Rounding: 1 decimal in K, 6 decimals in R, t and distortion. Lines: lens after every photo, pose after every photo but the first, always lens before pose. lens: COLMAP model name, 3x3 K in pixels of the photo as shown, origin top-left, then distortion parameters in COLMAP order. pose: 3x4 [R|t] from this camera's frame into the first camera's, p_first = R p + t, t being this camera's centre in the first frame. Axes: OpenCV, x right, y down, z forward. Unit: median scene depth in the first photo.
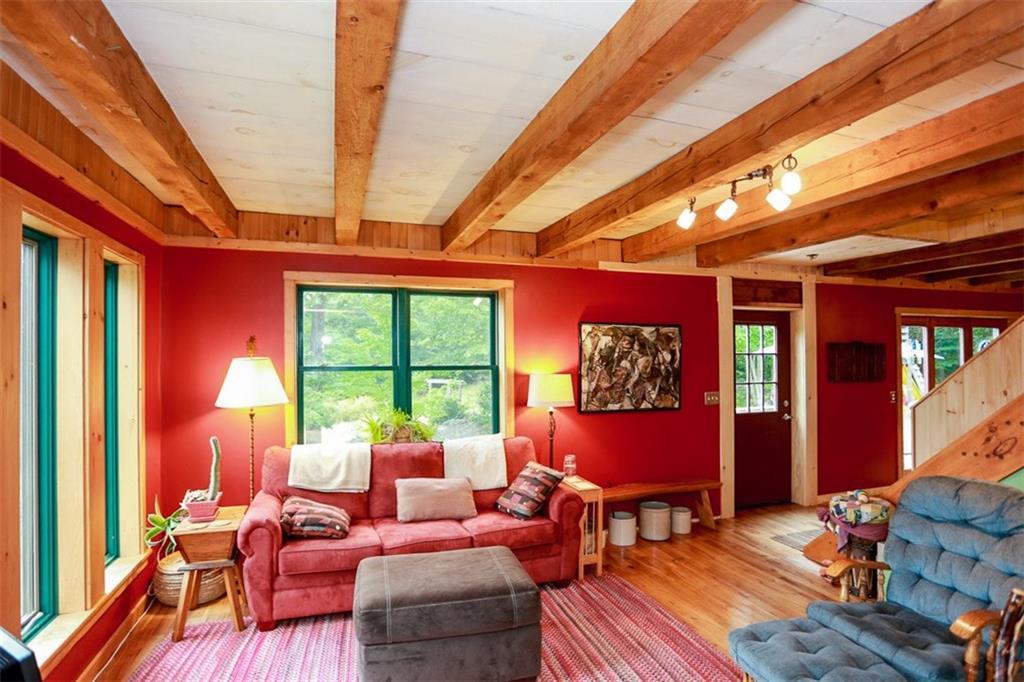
lens RADIAL K [[564.3, 0, 510.1], [0, 564.3, 326.8], [0, 0, 1]] dist [-0.002533, 0.000581]
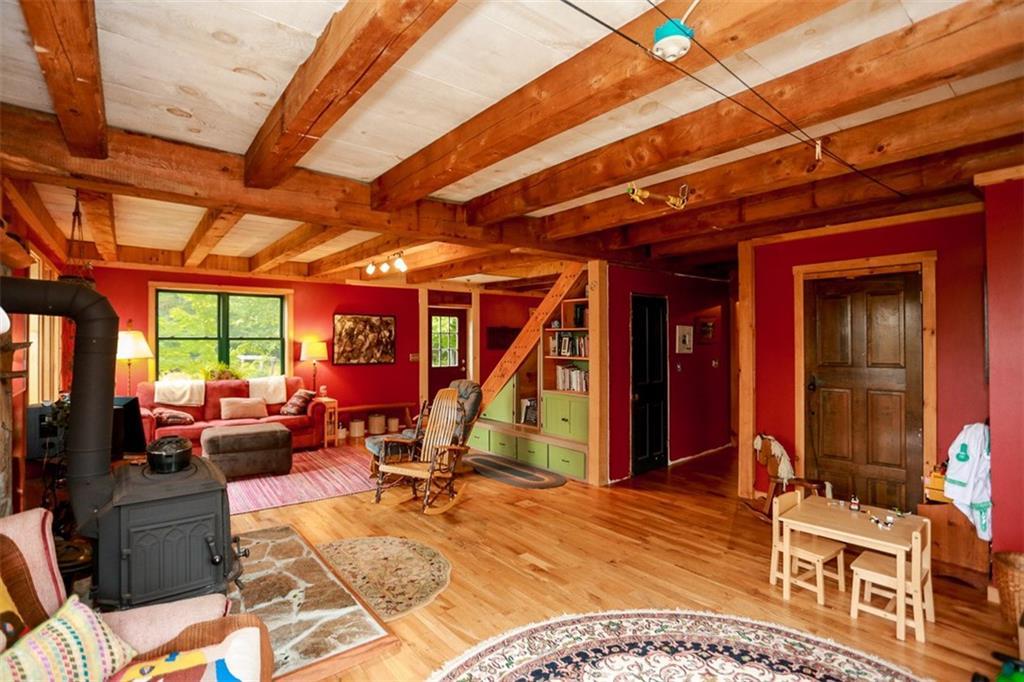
lens RADIAL K [[564.3, 0, 510.1], [0, 564.3, 326.8], [0, 0, 1]] dist [-0.002533, 0.000581]
pose [[0.955286, 0.012887, 0.295401, 0.132607], [-0.022504, 0.999321, 0.029180, -0.032134], [-0.294824, -0.034523, 0.954928, -0.883757]]
